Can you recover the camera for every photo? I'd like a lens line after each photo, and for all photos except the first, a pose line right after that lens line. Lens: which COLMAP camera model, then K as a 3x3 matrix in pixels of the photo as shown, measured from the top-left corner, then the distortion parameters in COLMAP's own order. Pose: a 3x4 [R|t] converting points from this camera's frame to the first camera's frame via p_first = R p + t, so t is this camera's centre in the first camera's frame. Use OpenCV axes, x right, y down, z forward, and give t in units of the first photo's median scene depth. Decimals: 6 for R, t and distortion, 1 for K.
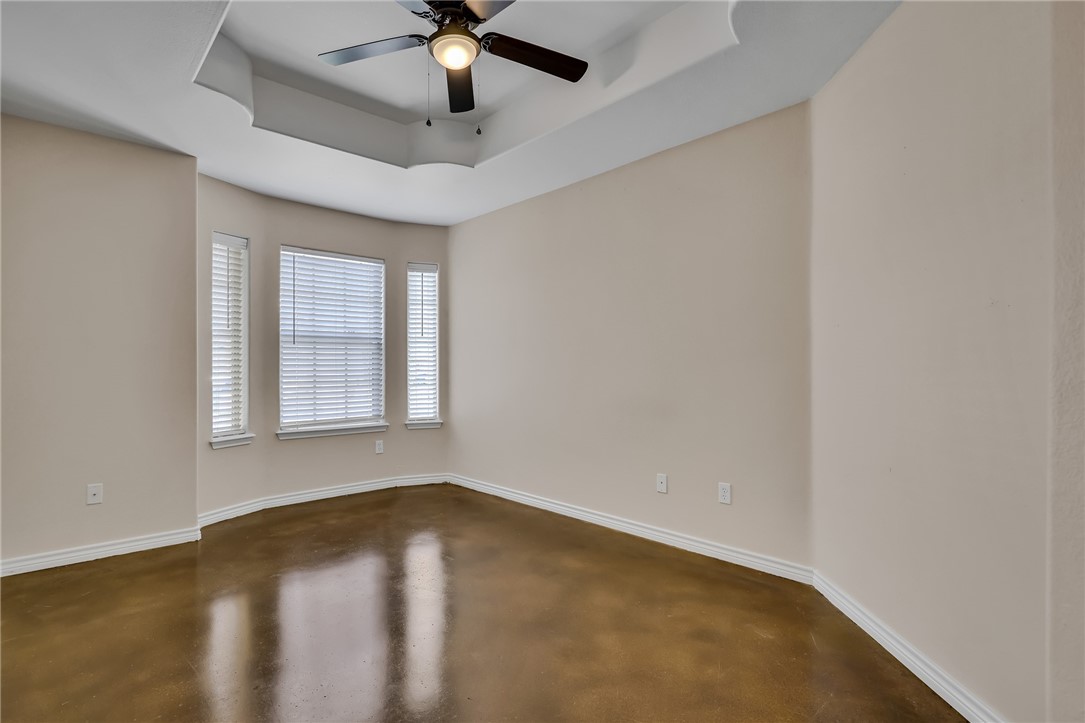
lens RADIAL K [[338.0, 0, 544.1], [0, 338.0, 370.6], [0, 0, 1]] dist [0.002296, 0.000055]
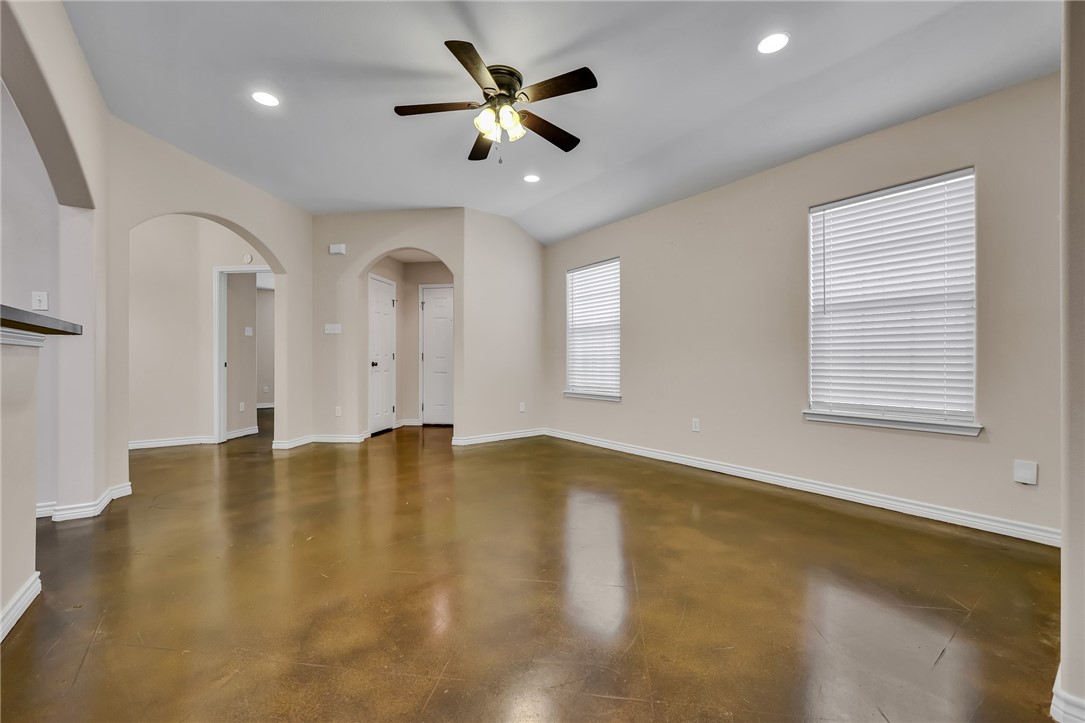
lens RADIAL K [[432.1, 0, 570.0], [0, 432.1, 358.2], [0, 0, 1]] dist [-0.001227, -0.000207]
pose [[0.137248, 0.020636, -0.990322, 0.369482], [0.018544, 0.999554, 0.023399, -0.004535], [0.990363, -0.021576, 0.136804, 0.225152]]
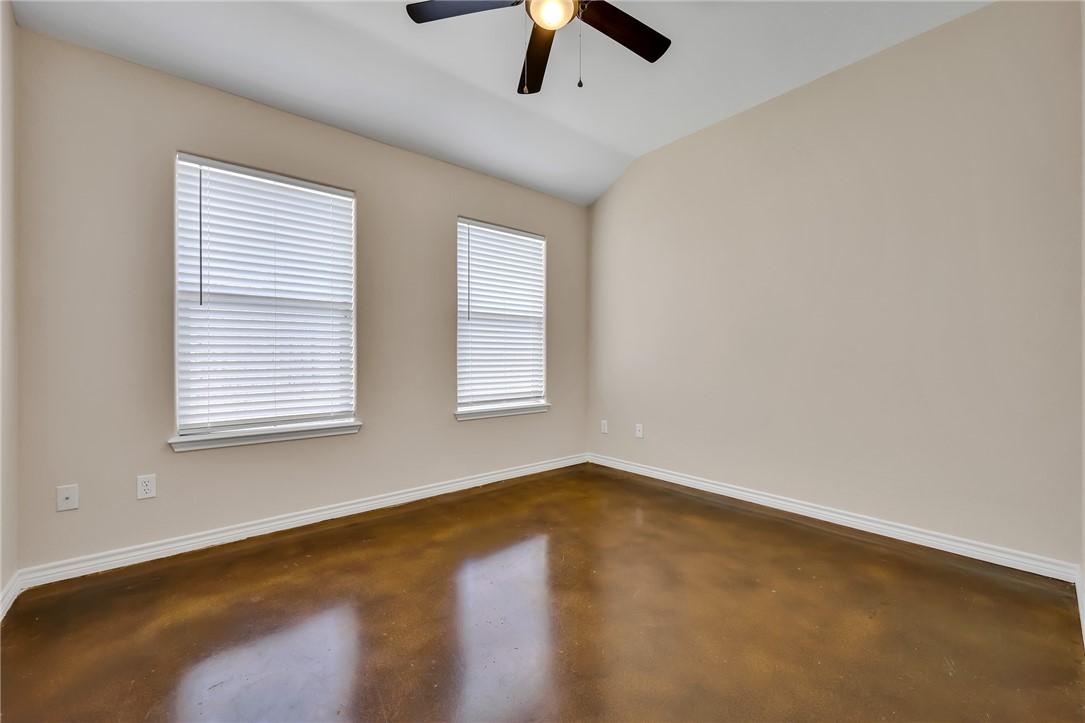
lens RADIAL K [[552.1, 0, 563.6], [0, 552.1, 382.2], [0, 0, 1]] dist [-0.008035, -0.000908]
pose [[0.953727, 0.000884, 0.300672, -0.484296], [-0.016402, 0.998660, 0.049092, 0.007504], [-0.300225, -0.051752, 0.952463, -0.299218]]
